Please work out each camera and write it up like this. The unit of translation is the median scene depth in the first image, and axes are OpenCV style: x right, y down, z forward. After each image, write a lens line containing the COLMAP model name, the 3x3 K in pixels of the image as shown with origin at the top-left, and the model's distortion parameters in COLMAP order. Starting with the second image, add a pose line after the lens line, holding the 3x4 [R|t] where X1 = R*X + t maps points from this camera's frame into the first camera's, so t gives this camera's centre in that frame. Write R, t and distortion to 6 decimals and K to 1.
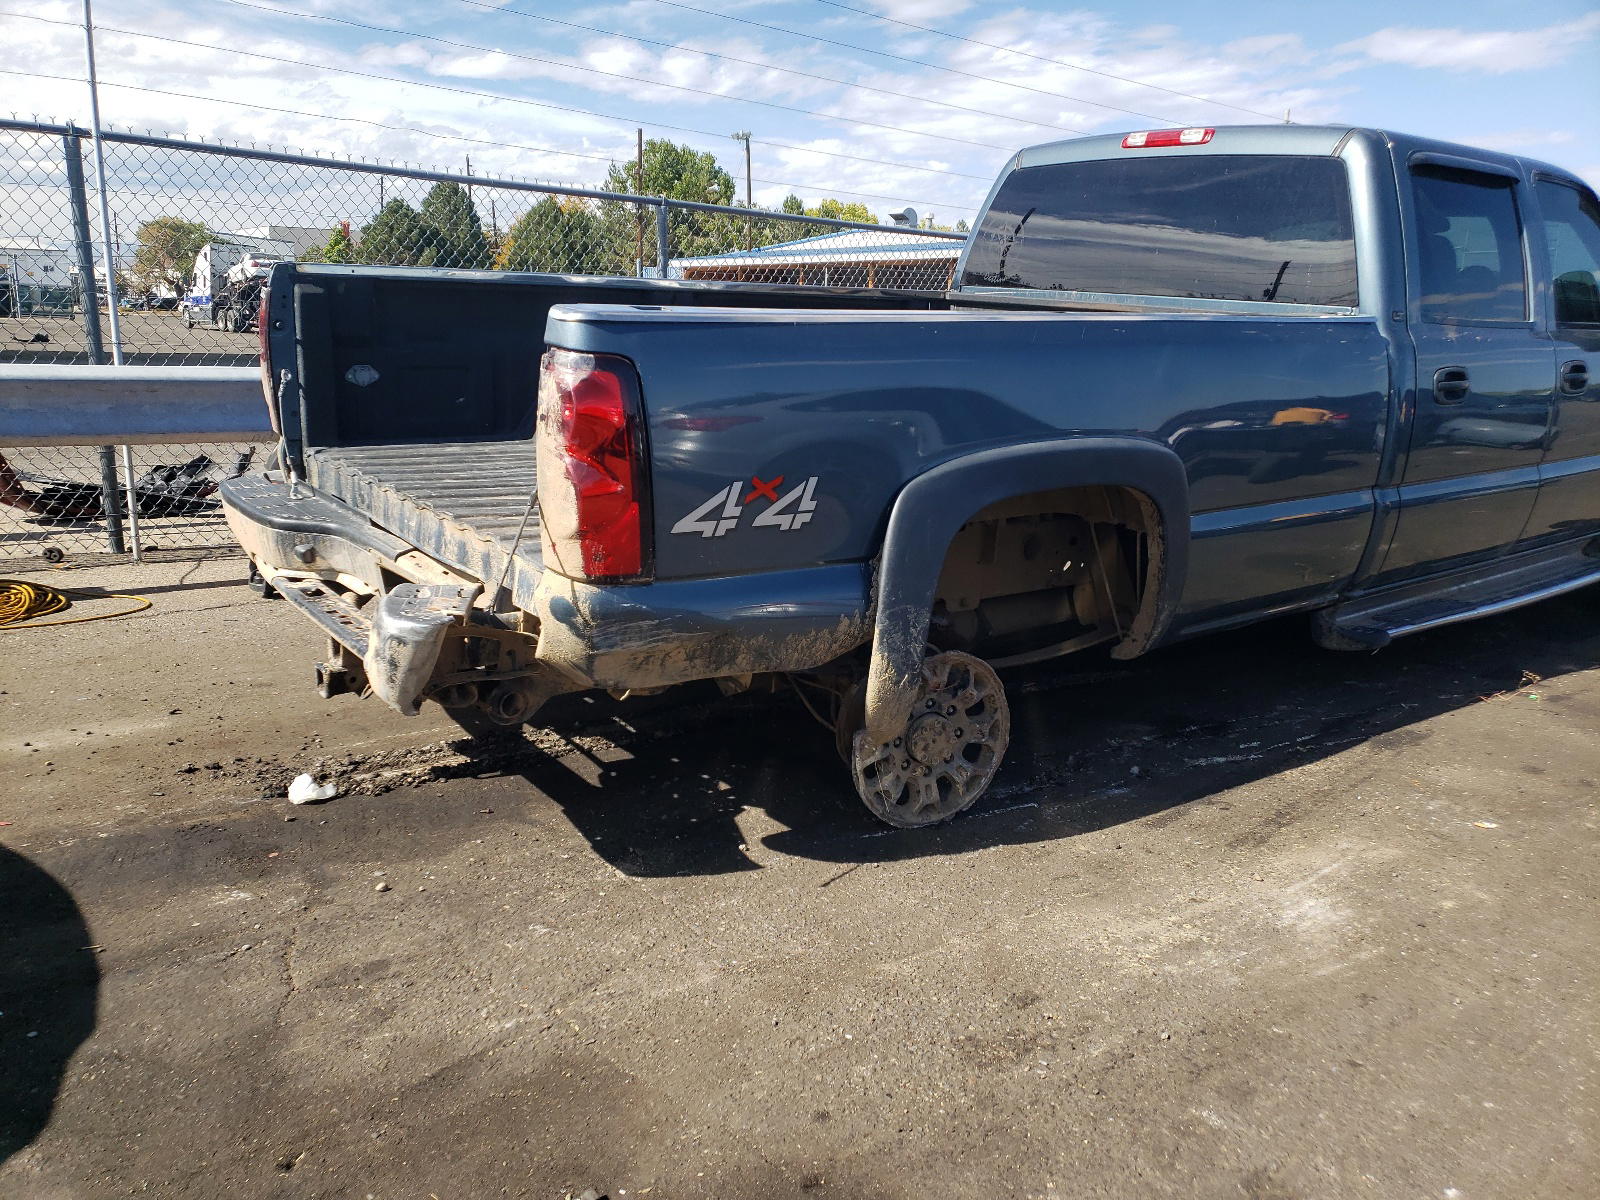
lens RADIAL K [[1261.0, 0, 794.5], [0, 1261.0, 602.6], [0, 0, 1]] dist [0.041146, -0.019309]
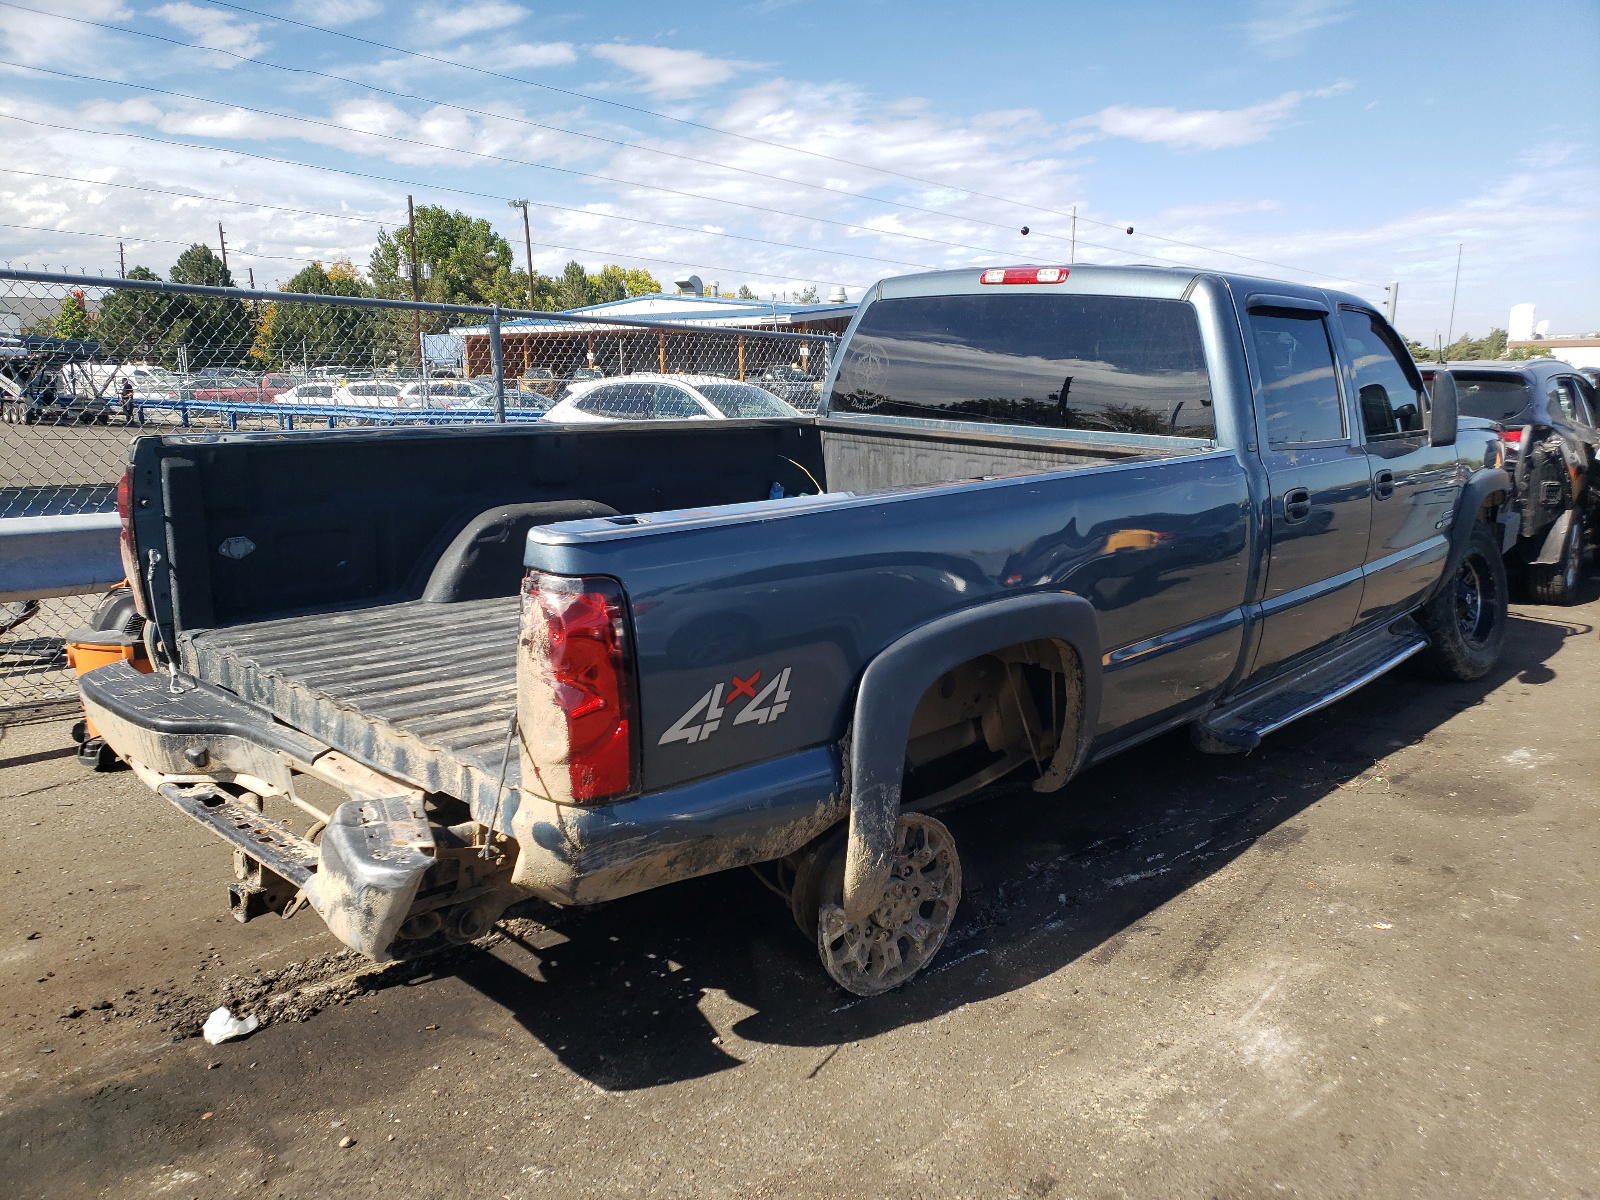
lens RADIAL K [[1261.0, 0, 803.9], [0, 1261.0, 601.6], [0, 0, 1]] dist [0.041146, -0.019309]
pose [[0.981759, -0.057954, 0.181079, -0.114790], [0.064271, 0.997505, -0.029204, -0.095355], [-0.178935, 0.040310, 0.983035, 0.012088]]
